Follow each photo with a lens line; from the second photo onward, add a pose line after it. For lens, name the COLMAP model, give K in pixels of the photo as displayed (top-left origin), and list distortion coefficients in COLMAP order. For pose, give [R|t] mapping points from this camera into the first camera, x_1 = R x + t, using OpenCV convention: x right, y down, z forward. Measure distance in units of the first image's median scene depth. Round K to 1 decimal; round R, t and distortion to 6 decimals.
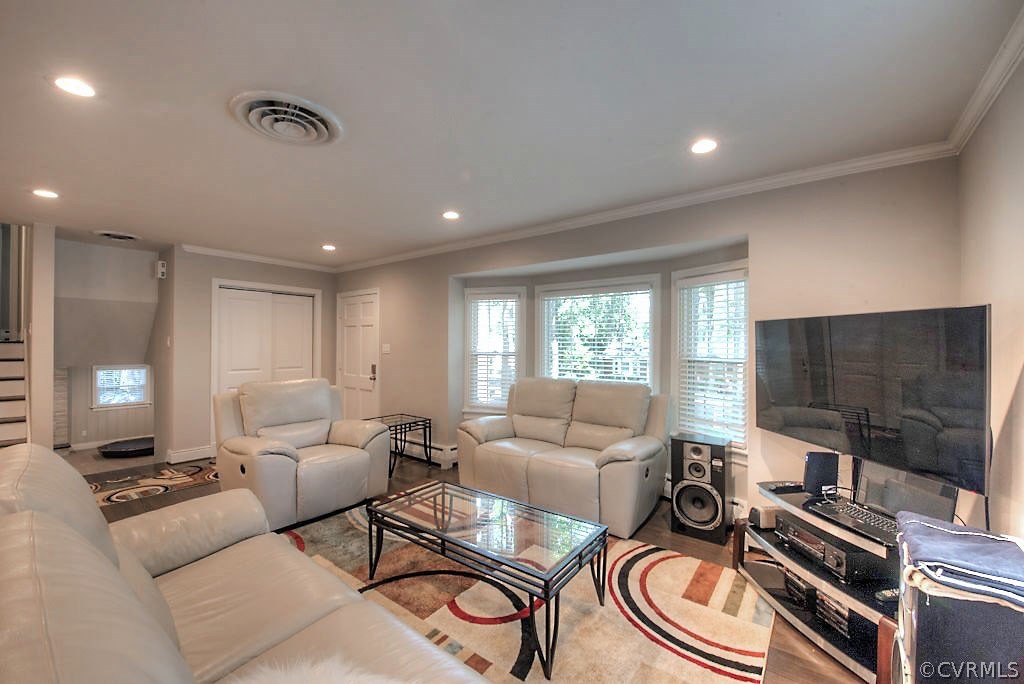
lens RADIAL K [[409.2, 0, 514.6], [0, 409.2, 343.7], [0, 0, 1]] dist [-0.017014, -0.001339]
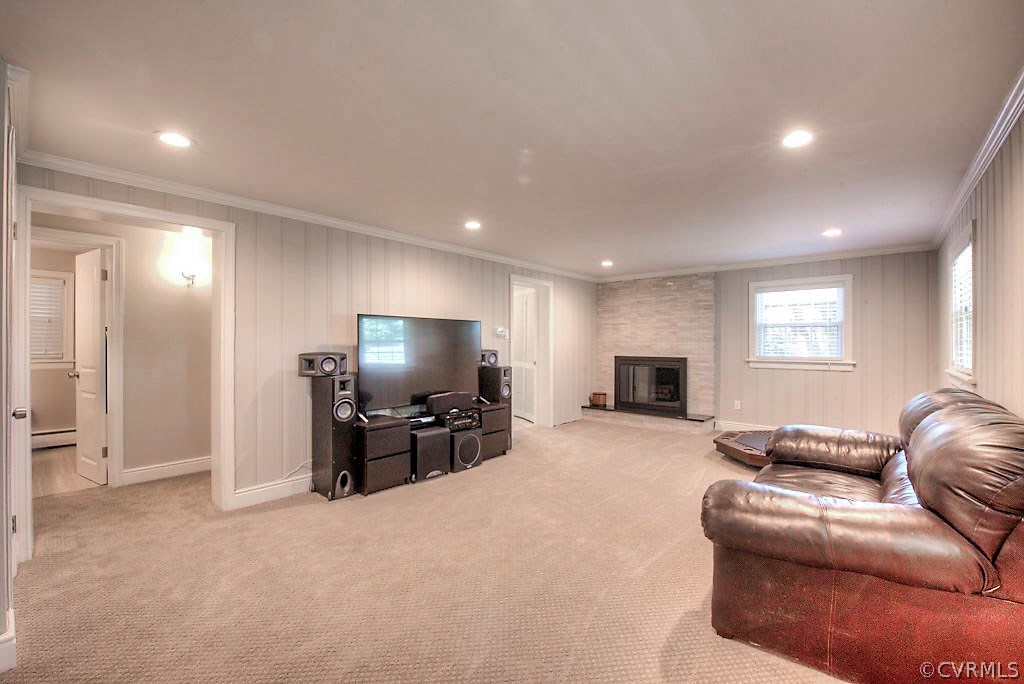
lens RADIAL K [[423.9, 0, 511.8], [0, 423.9, 341.0], [0, 0, 1]] dist [-0.014936, -0.000479]
pose [[-0.078581, -0.011907, -0.996837, -0.897389], [-0.001766, 0.999929, -0.011805, 0.279883], [0.996906, 0.000832, -0.078597, 1.439064]]
